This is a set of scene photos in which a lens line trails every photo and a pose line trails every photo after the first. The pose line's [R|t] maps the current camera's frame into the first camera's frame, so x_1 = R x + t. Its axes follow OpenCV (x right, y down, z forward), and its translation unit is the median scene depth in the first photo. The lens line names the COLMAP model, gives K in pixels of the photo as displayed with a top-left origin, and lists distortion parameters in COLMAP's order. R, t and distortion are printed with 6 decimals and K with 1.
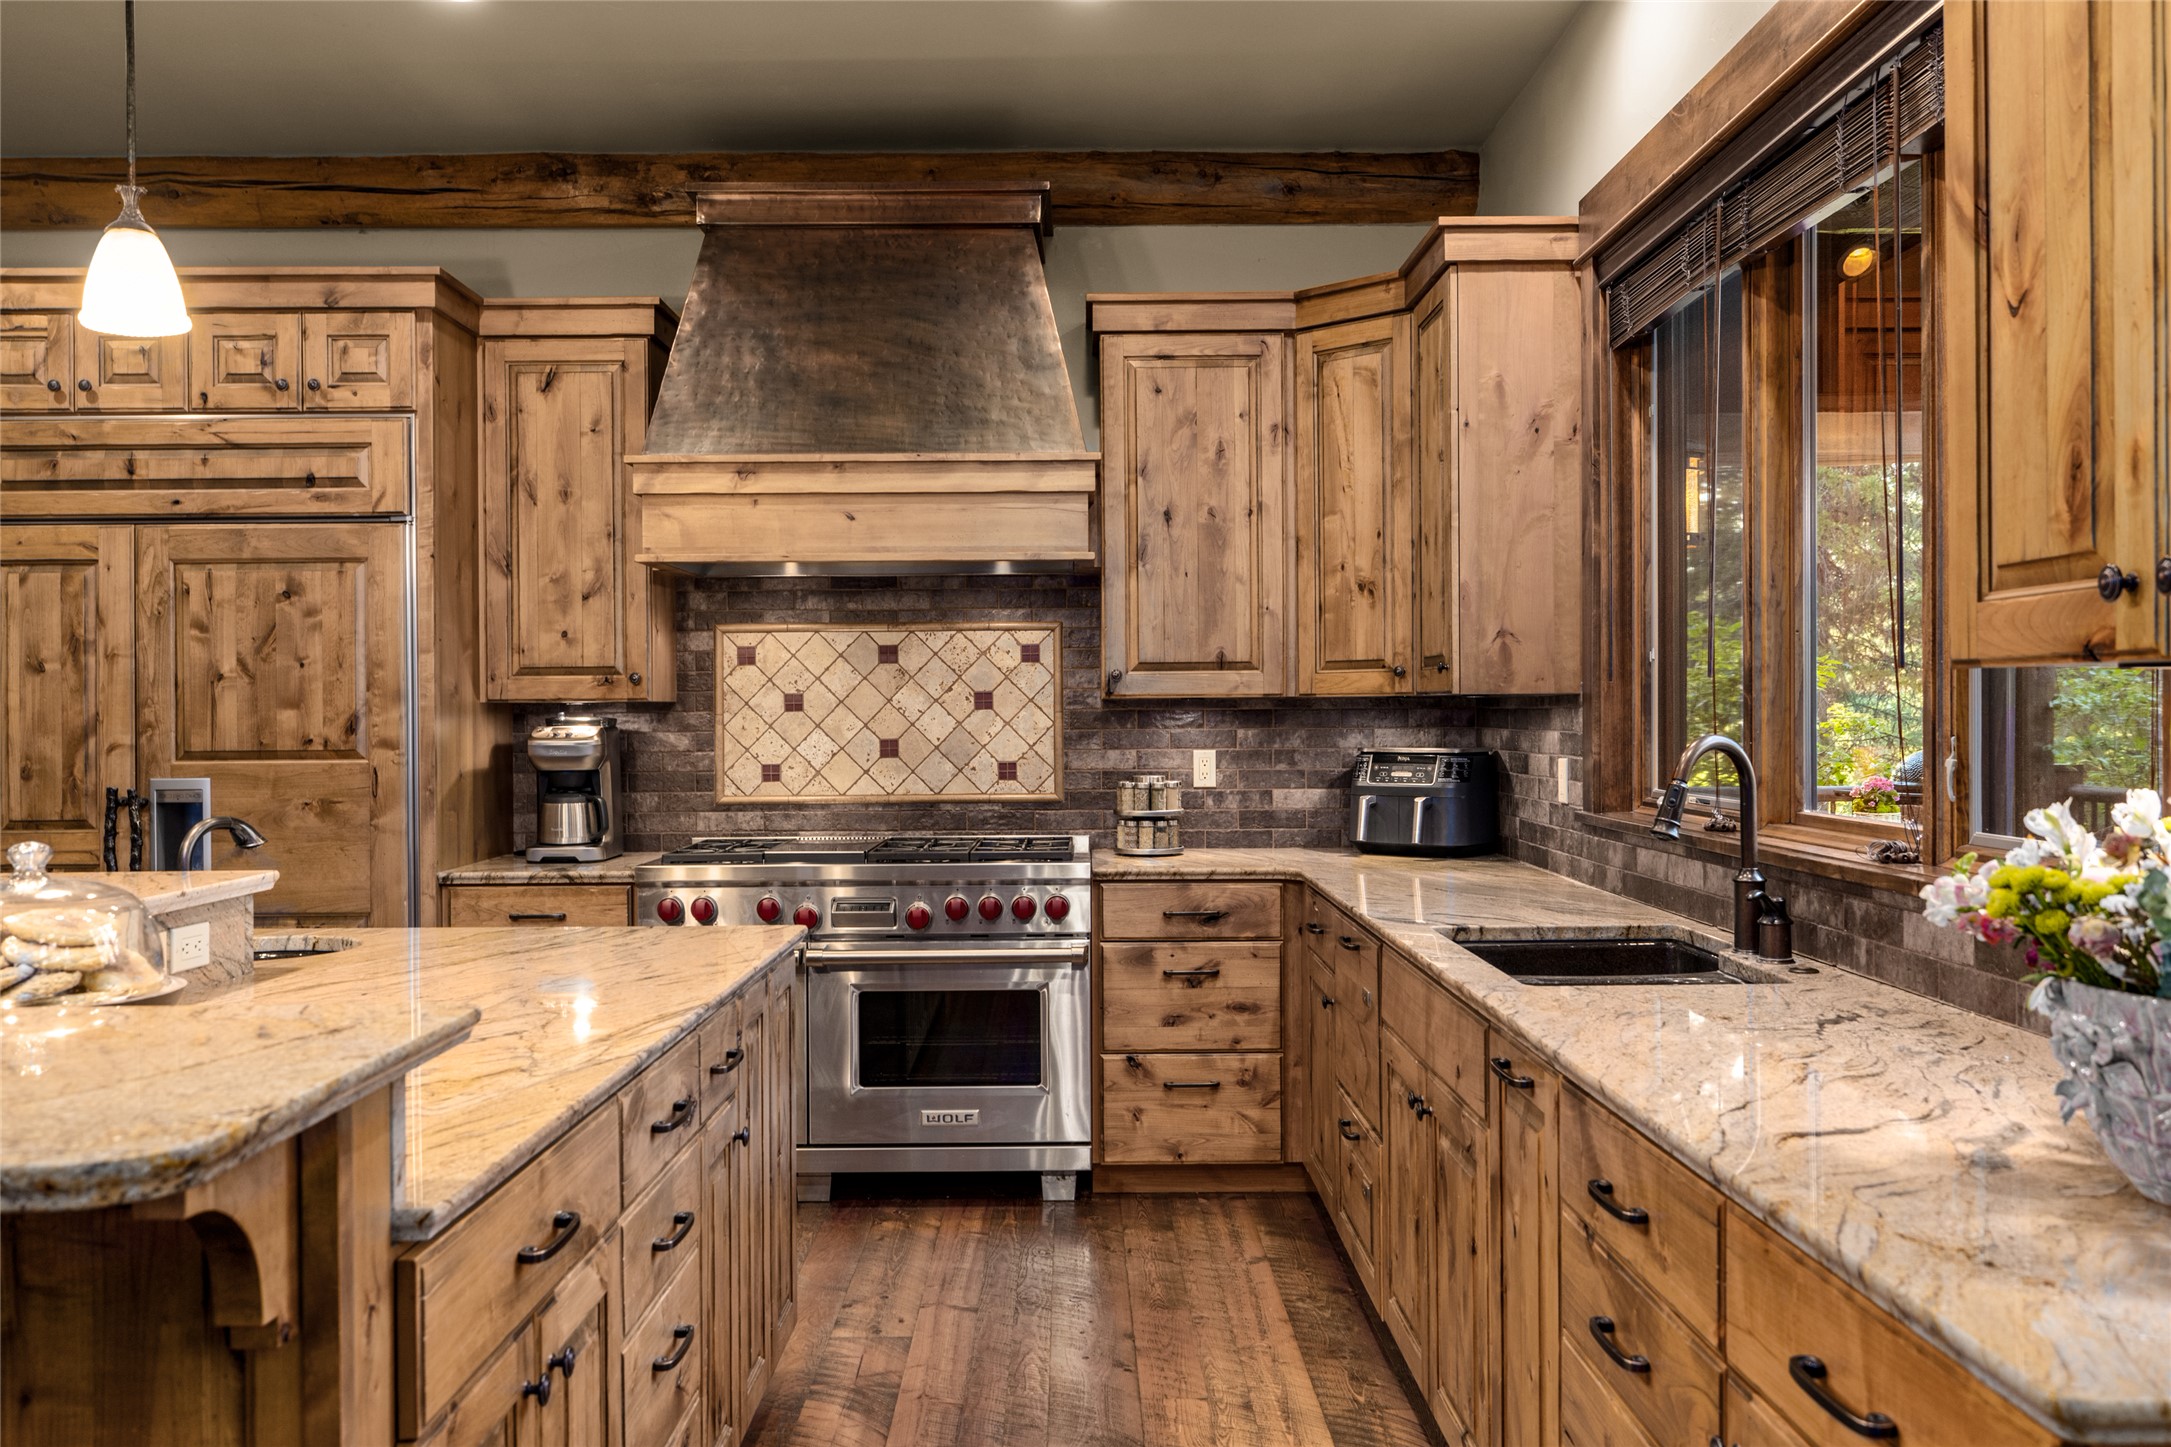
lens RADIAL K [[1771.3, 0, 1085.0], [0, 1771.3, 713.9], [0, 0, 1]] dist [-0.003358, 0.012321]
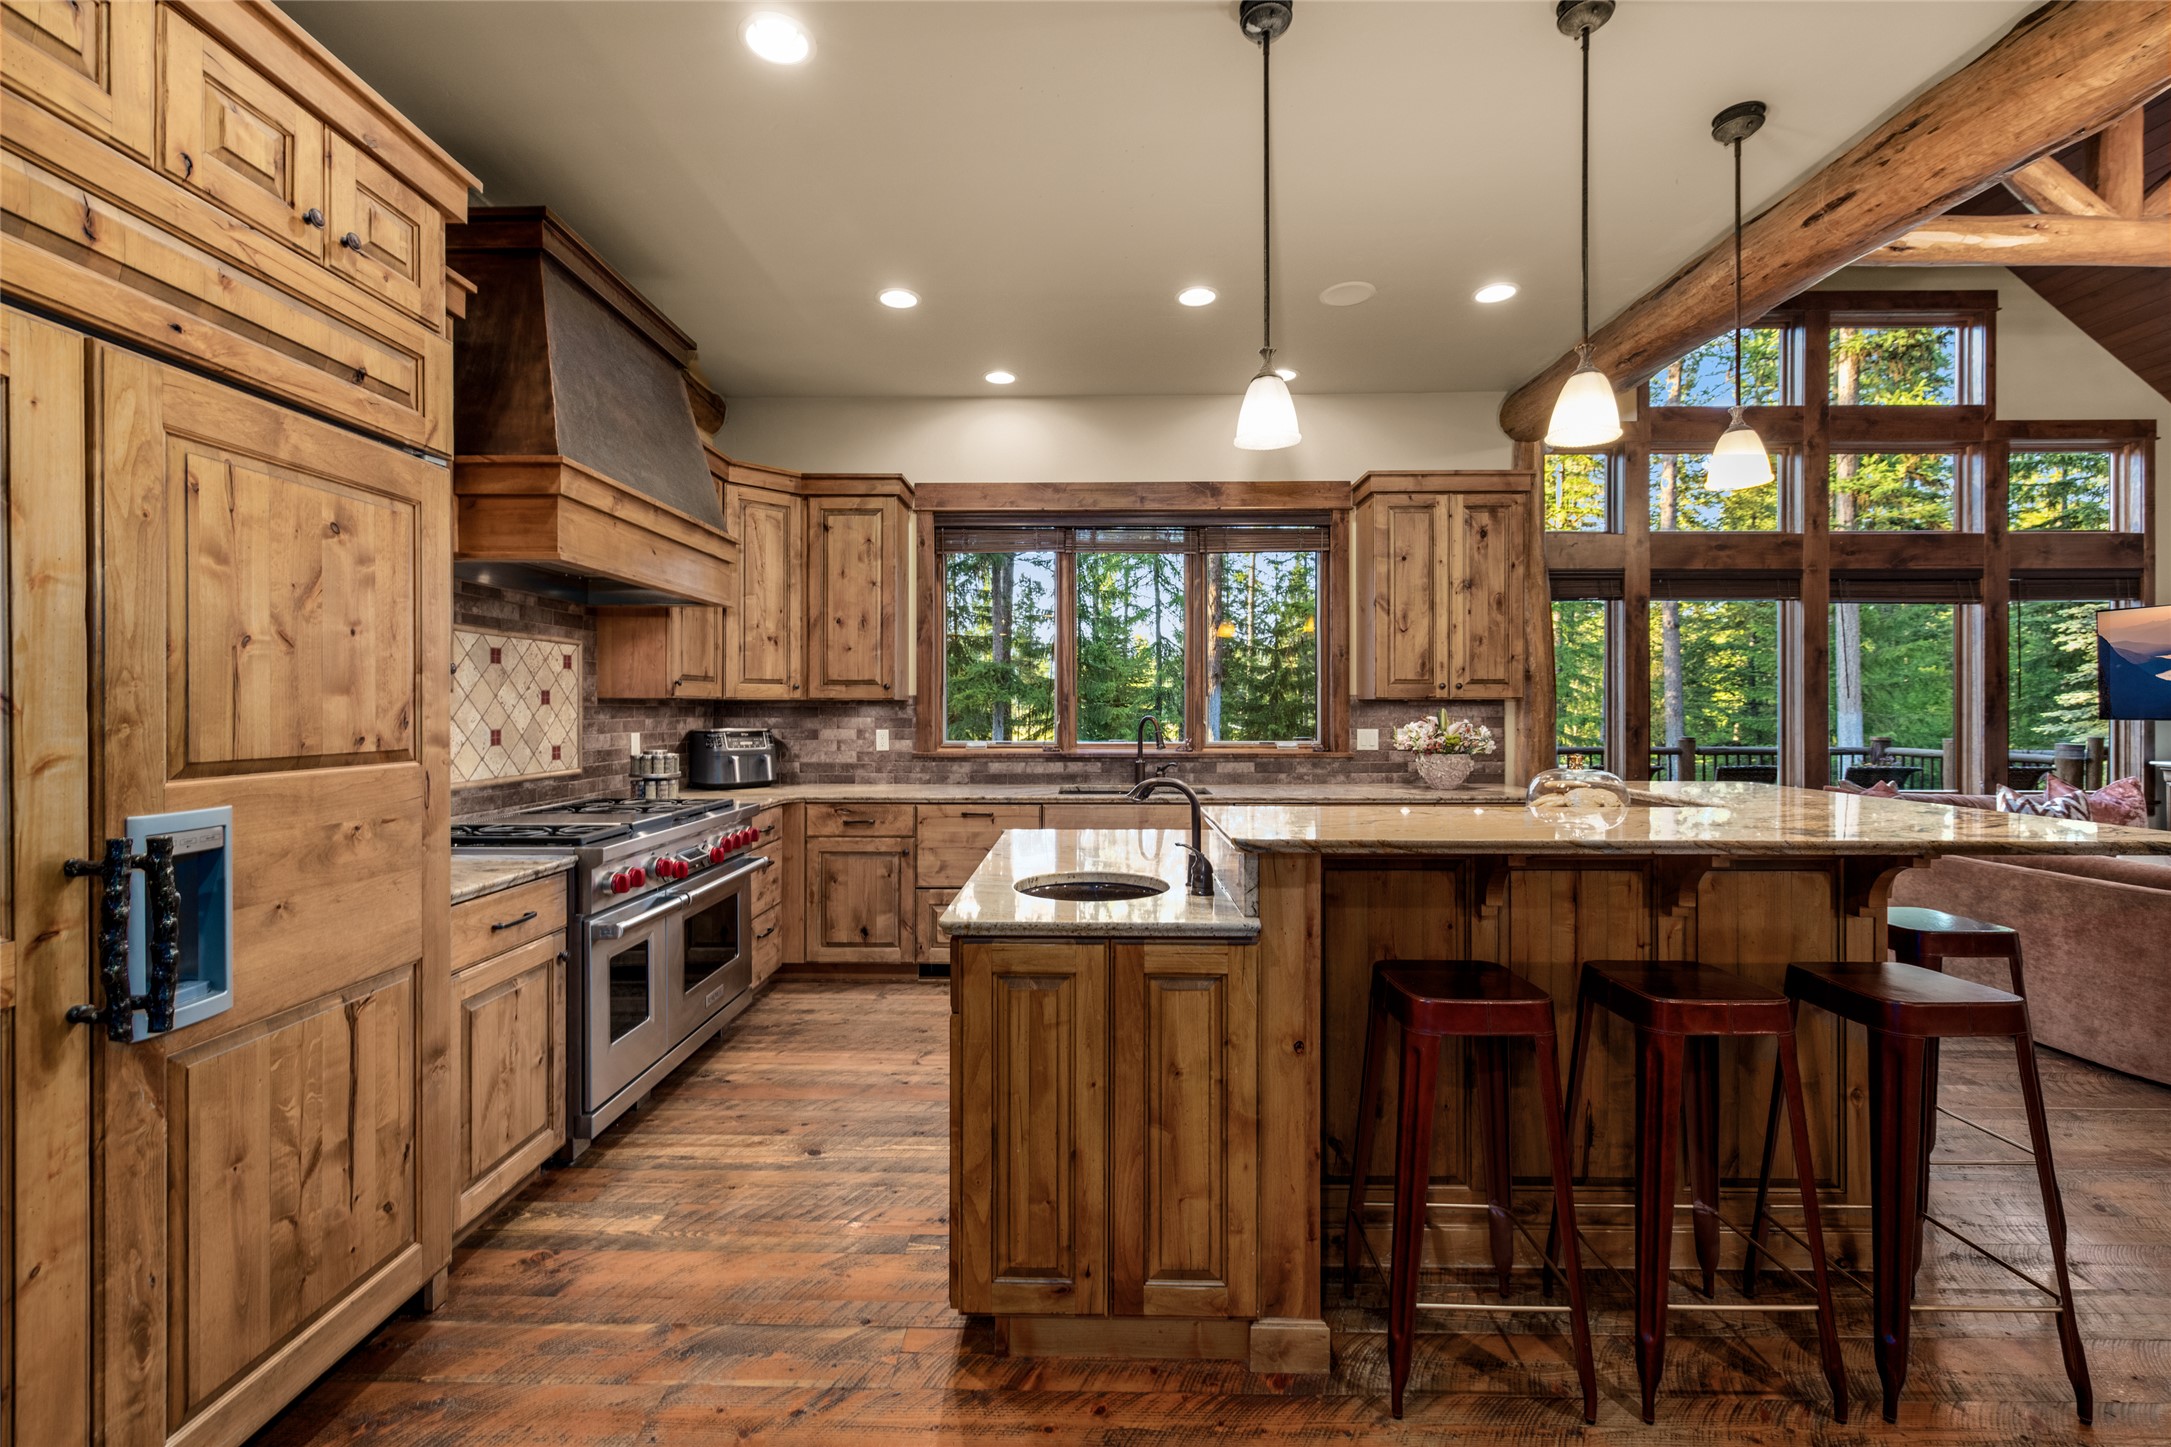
lens RADIAL K [[908.5, 0, 1082.2], [0, 908.5, 706.6], [0, 0, 1]] dist [0.002930, -0.000629]
pose [[0.015749, 0.007880, 0.999845, -0.770427], [0.001360, 0.999968, -0.007903, 0.005046], [-0.999875, 0.001484, 0.015737, 0.676889]]
